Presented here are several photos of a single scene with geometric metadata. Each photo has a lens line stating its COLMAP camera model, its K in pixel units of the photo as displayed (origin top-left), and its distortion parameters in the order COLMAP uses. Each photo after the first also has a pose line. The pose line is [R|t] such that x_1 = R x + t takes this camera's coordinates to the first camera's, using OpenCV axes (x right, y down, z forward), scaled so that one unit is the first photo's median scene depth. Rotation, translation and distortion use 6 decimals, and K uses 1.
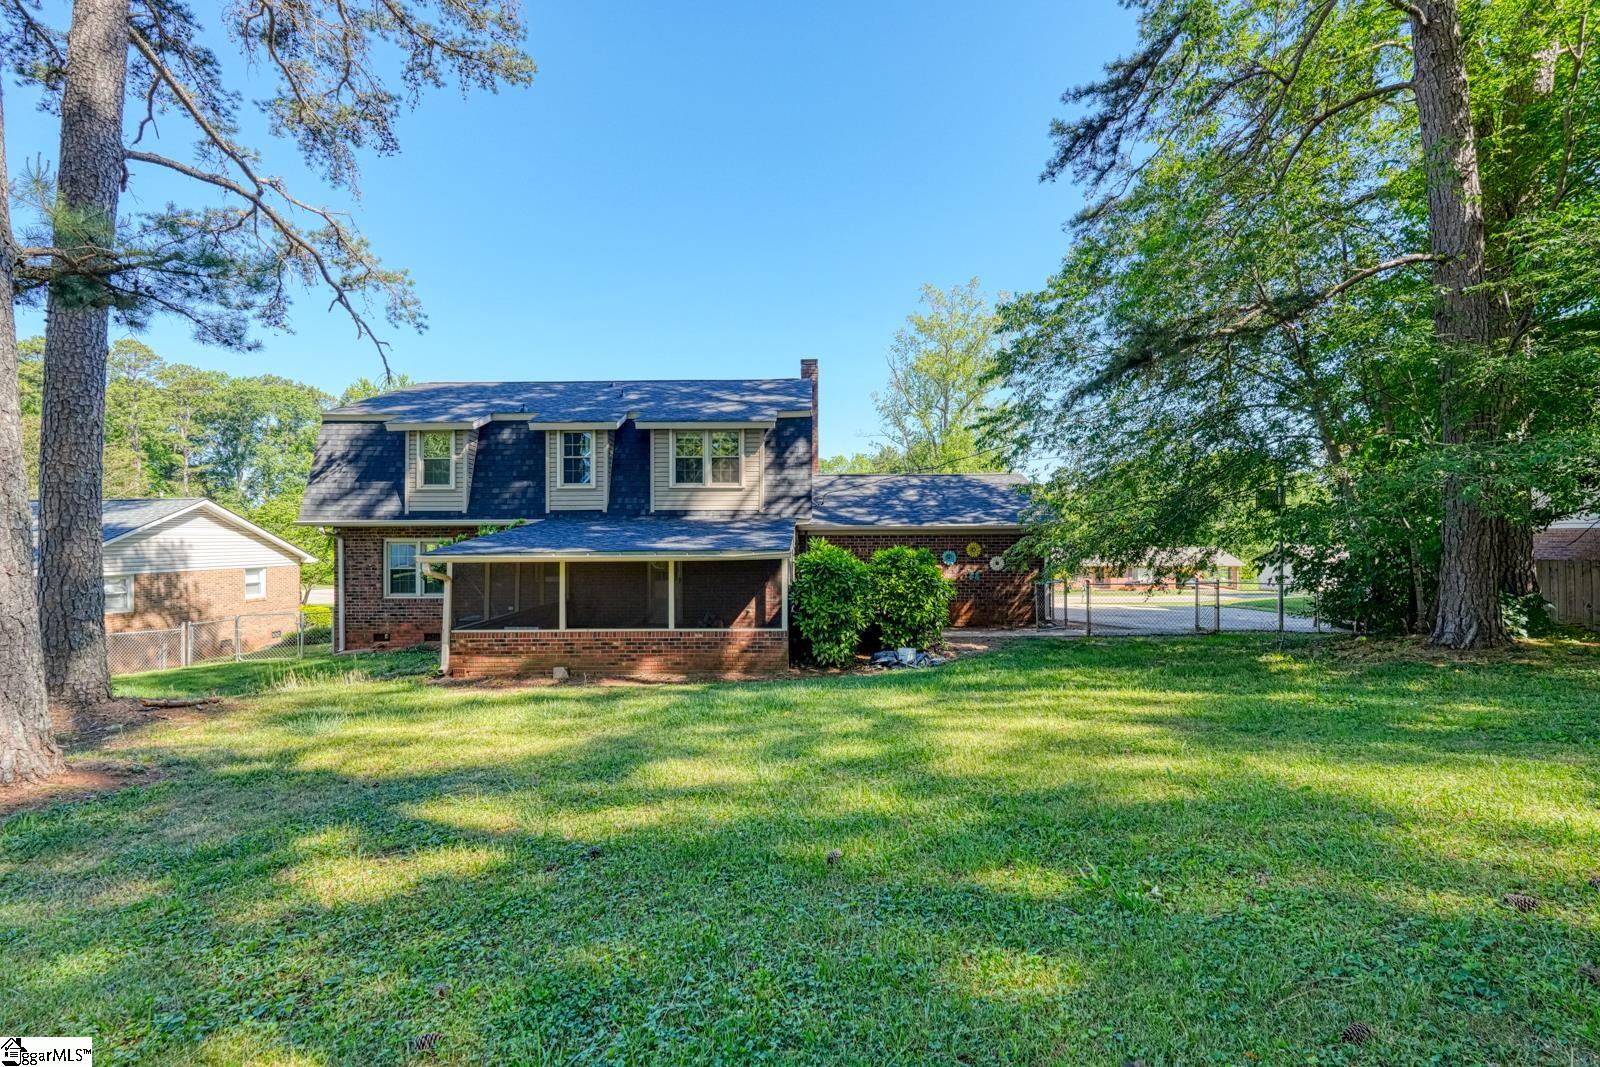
lens RADIAL K [[702.9, 0, 800.0], [0, 702.9, 533.5], [0, 0, 1]] dist [0.001727, 0.000026]
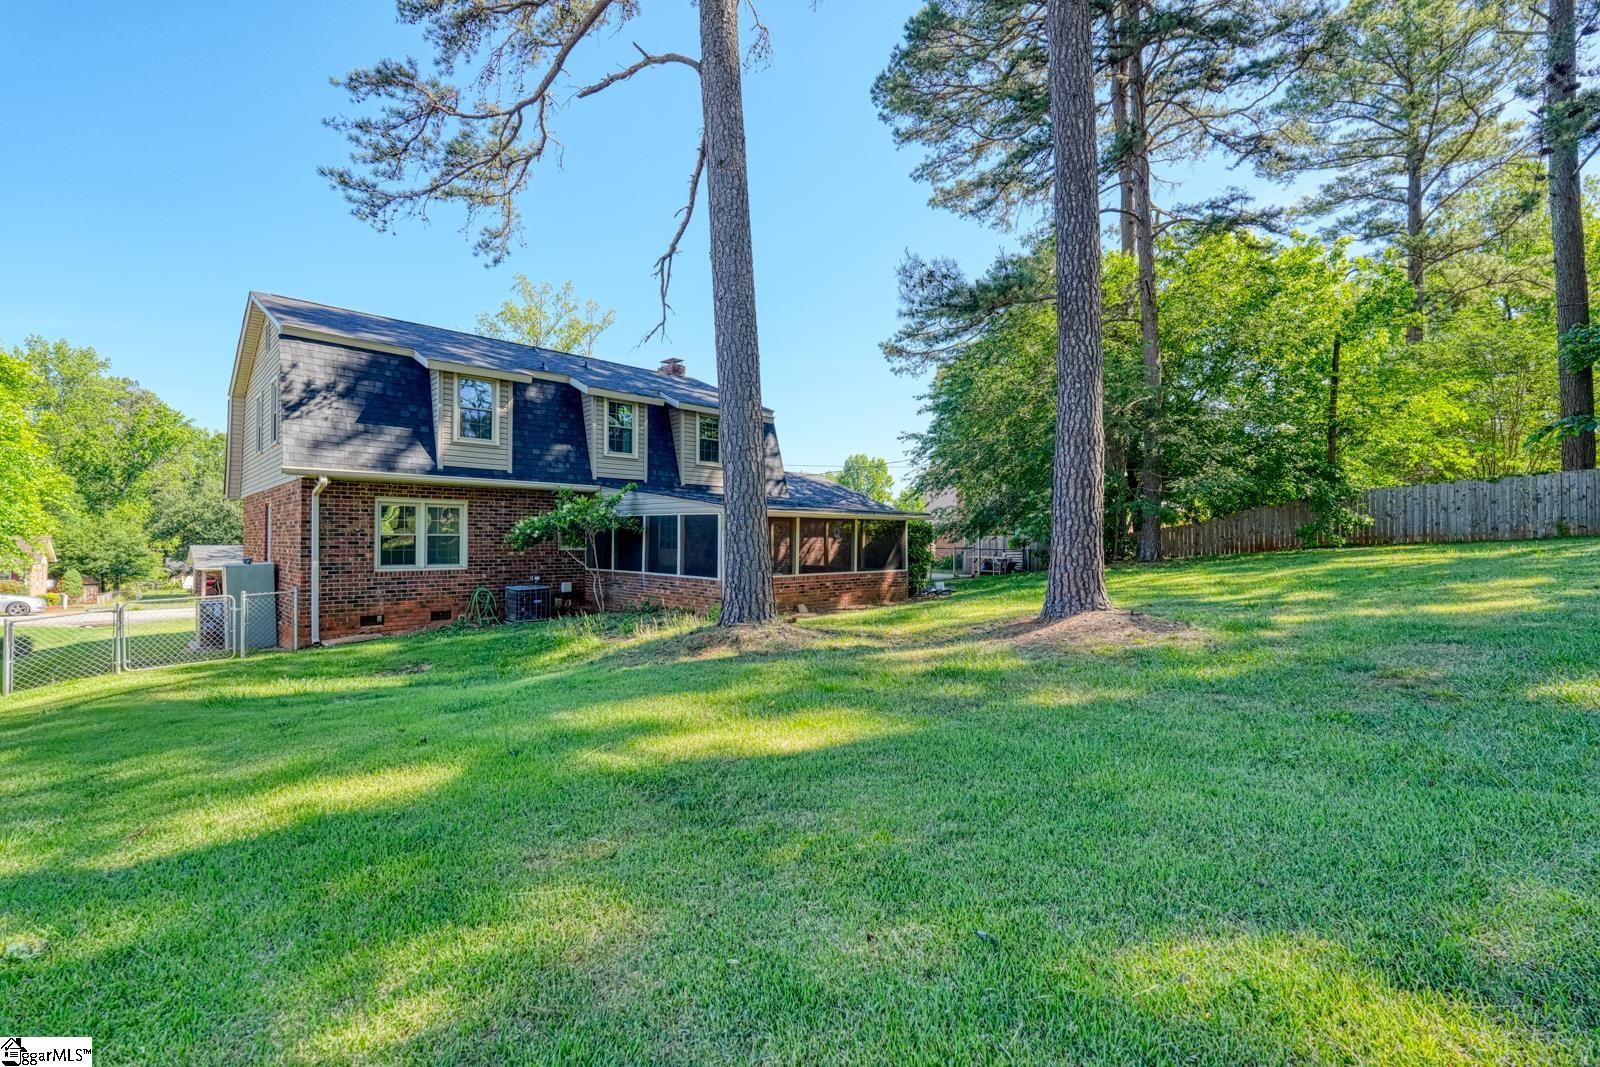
lens RADIAL K [[702.9, 0, 800.0], [0, 702.9, 533.5], [0, 0, 1]] dist [0.001727, 0.000026]
pose [[0.702091, 0.014697, 0.711936, -0.853967], [-0.008165, 0.999887, -0.012590, 0.056934], [-0.712041, 0.003026, 0.702132, 0.094546]]
